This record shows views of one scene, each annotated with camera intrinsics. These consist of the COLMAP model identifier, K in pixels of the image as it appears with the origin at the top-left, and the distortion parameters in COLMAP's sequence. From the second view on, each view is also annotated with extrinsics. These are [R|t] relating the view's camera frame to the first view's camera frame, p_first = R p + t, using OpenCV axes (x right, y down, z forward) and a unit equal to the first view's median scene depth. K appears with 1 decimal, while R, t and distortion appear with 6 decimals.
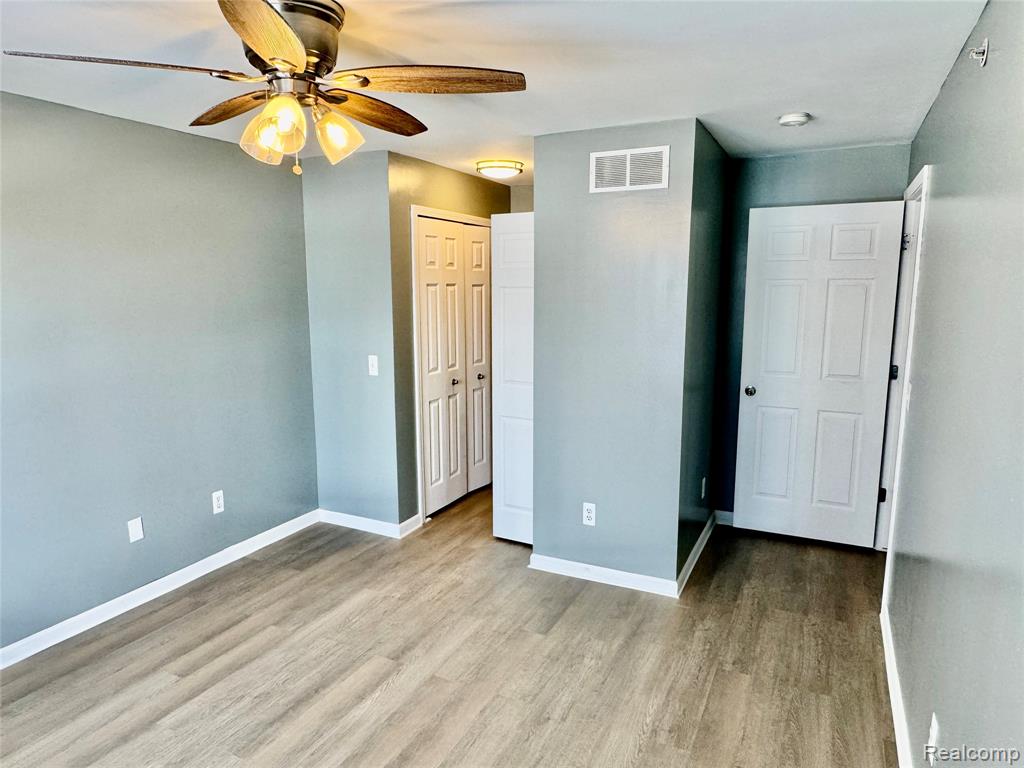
lens RADIAL K [[652.1, 0, 507.1], [0, 652.1, 383.7], [0, 0, 1]] dist [-0.001972, 0.001437]
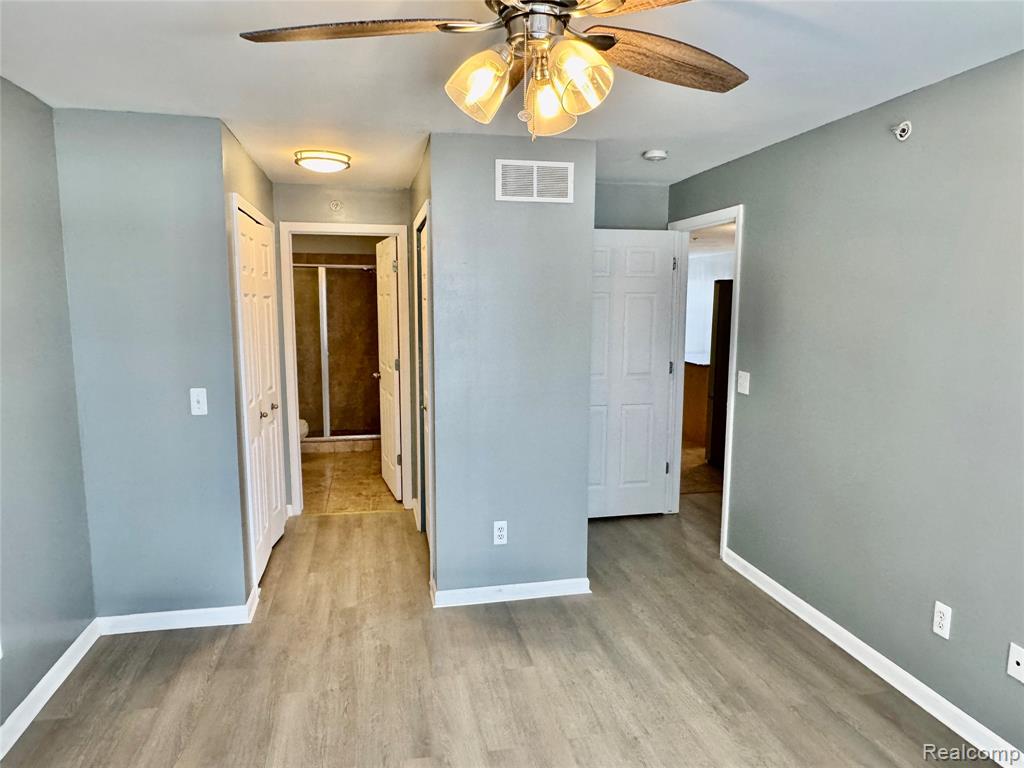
lens RADIAL K [[652.1, 0, 507.1], [0, 652.1, 383.7], [0, 0, 1]] dist [-0.001972, 0.001437]
pose [[0.784666, -0.074133, 0.615470, -0.486185], [0.090646, 0.995874, 0.004388, -0.024603], [-0.613255, 0.052347, 0.788148, 0.246747]]
